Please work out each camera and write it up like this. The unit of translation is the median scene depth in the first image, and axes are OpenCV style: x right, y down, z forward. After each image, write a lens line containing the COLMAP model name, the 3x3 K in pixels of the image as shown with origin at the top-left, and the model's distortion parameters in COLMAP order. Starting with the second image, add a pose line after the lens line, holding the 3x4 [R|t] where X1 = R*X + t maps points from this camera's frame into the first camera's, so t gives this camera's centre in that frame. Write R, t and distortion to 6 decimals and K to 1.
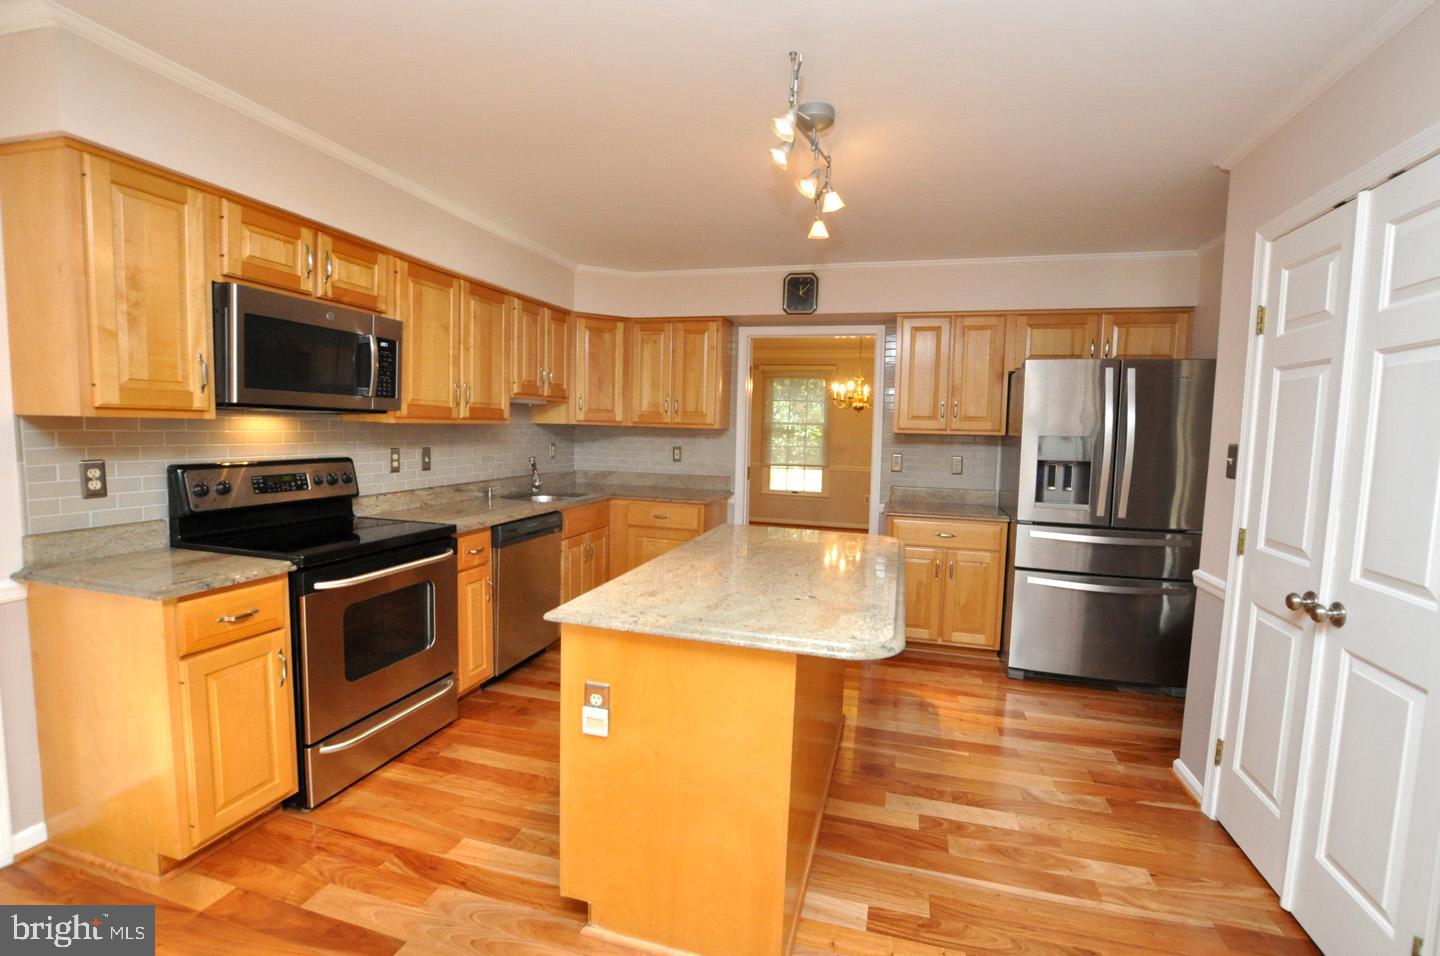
lens RADIAL K [[634.0, 0, 721.1], [0, 634.0, 482.1], [0, 0, 1]] dist [-0.029082, 0.002036]
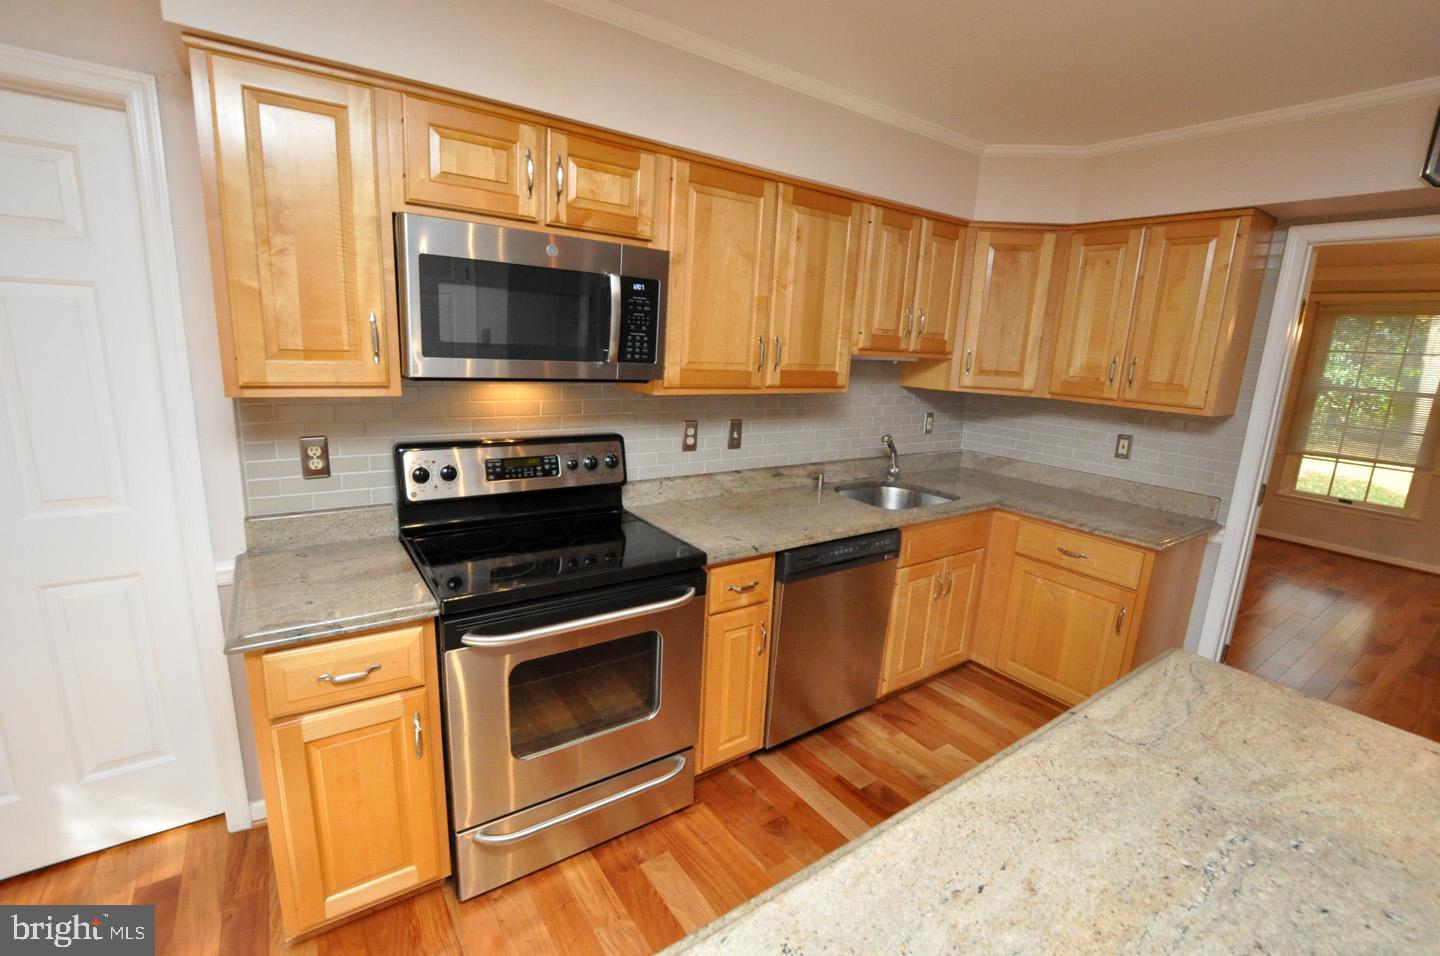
lens RADIAL K [[632.9, 0, 728.7], [0, 632.9, 485.2], [0, 0, 1]] dist [-0.030759, 0.004881]
pose [[0.785237, 0.150634, -0.600593, 0.000873], [-0.083350, 0.986844, 0.138534, -0.097782], [0.613560, -0.058723, 0.787462, 0.453930]]
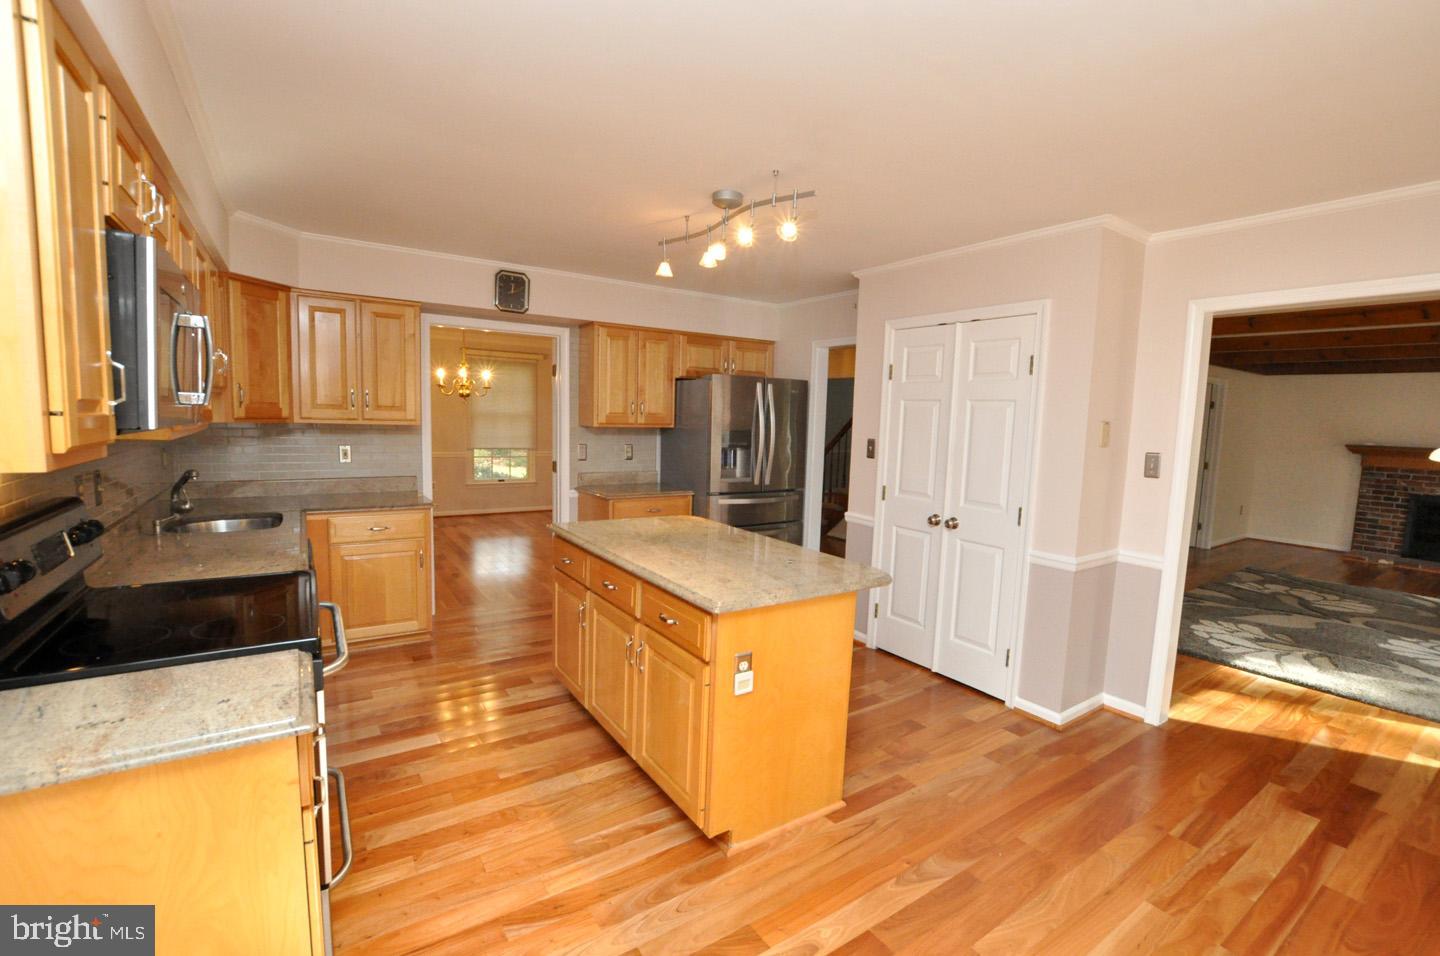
lens RADIAL K [[632.9, 0, 731.7], [0, 632.9, 482.7], [0, 0, 1]] dist [-0.030759, 0.004881]
pose [[0.643940, -0.084262, 0.760422, -0.621663], [0.049970, 0.996426, 0.068098, -0.060618], [-0.763443, -0.005852, 0.645849, 0.106465]]
